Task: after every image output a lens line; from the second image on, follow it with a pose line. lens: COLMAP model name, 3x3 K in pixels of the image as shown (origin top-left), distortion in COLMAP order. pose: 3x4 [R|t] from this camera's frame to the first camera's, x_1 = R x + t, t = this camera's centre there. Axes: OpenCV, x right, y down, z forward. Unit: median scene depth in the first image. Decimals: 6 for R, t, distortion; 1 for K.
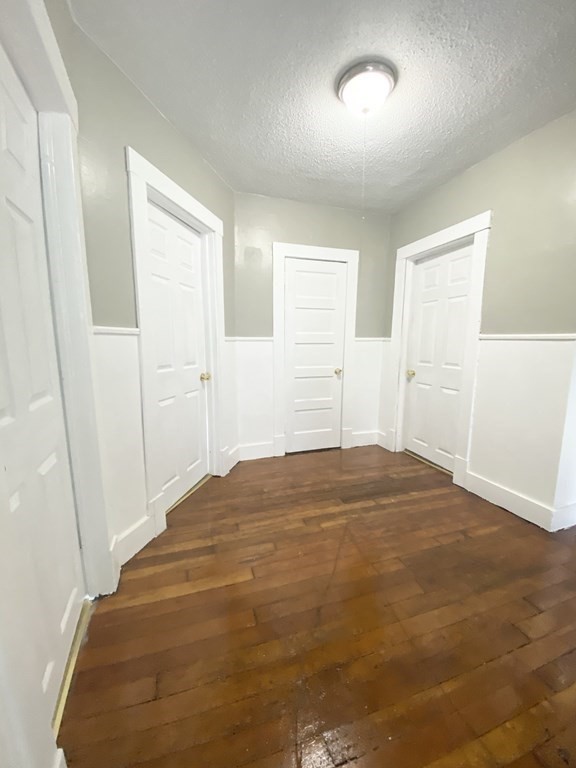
lens RADIAL K [[305.9, 0, 288.6], [0, 305.9, 385.7], [0, 0, 1]] dist [0.008690, -0.015988]
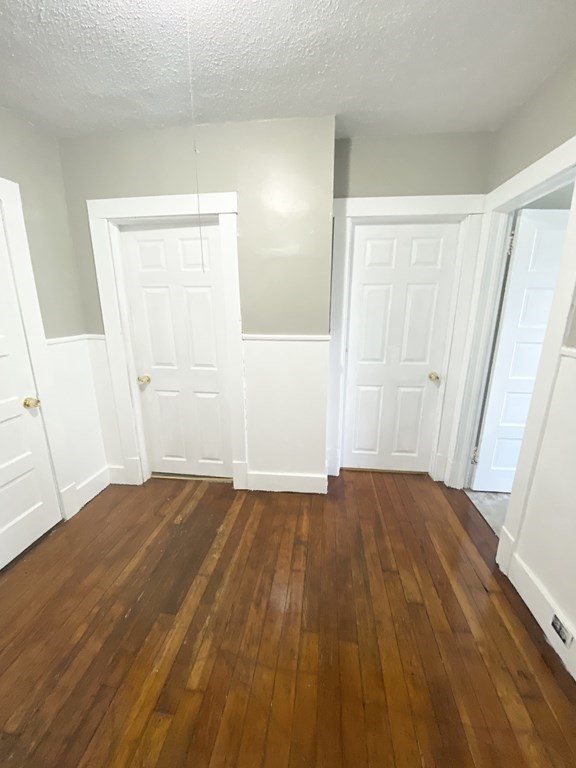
lens RADIAL K [[305.9, 0, 288.6], [0, 305.9, 385.7], [0, 0, 1]] dist [0.008690, -0.015988]
pose [[0.435601, -0.226317, 0.871225, -0.131066], [0.139496, 0.973157, 0.183049, -0.134124], [-0.889265, 0.041796, 0.455478, 0.379507]]
